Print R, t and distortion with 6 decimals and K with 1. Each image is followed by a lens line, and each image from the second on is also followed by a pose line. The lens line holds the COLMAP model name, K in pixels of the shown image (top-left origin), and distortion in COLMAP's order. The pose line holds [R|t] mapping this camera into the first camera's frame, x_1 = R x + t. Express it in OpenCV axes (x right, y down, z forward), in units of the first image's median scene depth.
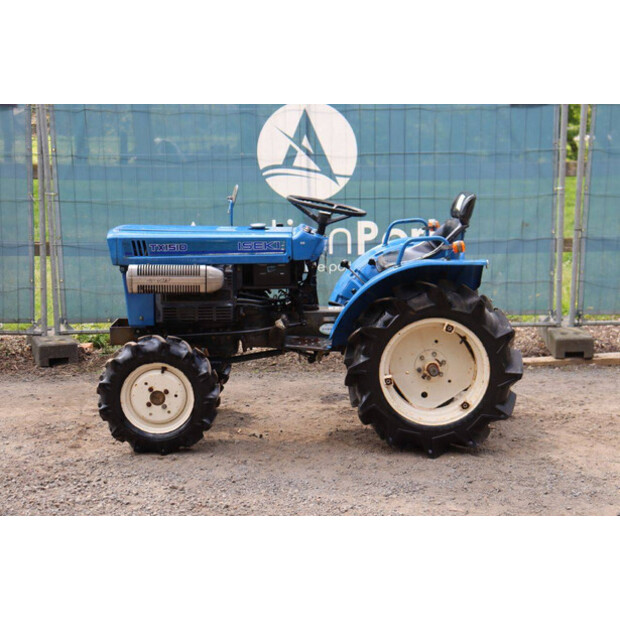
lens RADIAL K [[1109.4, 0, 310.0], [0, 1109.4, 310.0], [0, 0, 1]] dist [0.204172, 0.082371]
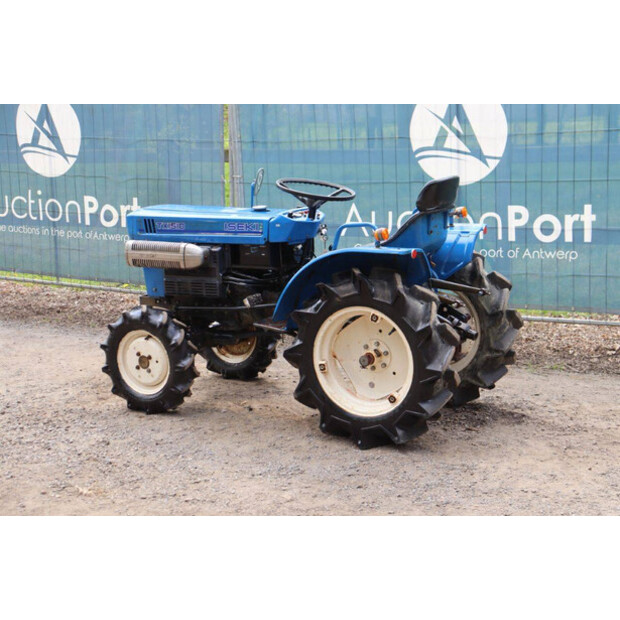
lens RADIAL K [[1109.4, 0, 310.0], [0, 1109.4, 310.0], [0, 0, 1]] dist [0.204172, 0.082371]
pose [[0.859468, 0.068884, -0.506527, 0.553096], [-0.059380, 0.997625, 0.034913, -0.020459], [0.507728, 0.000071, 0.861517, 0.134034]]
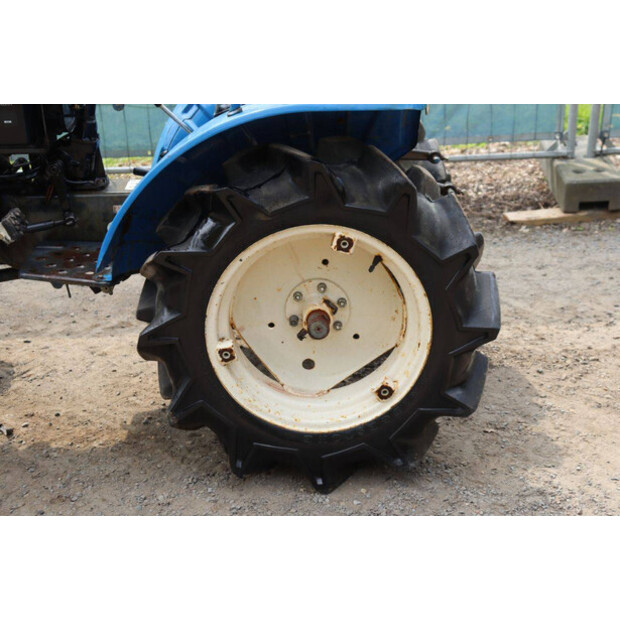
lens RADIAL K [[1084.4, 0, 310.0], [0, 1084.4, 310.0], [0, 0, 1]] dist [0.066573, 0.105566]
pose [[0.998802, -0.046022, -0.016640, 0.114251], [0.048521, 0.975579, 0.214222, -0.054193], [0.006375, -0.214772, 0.976643, 0.530484]]
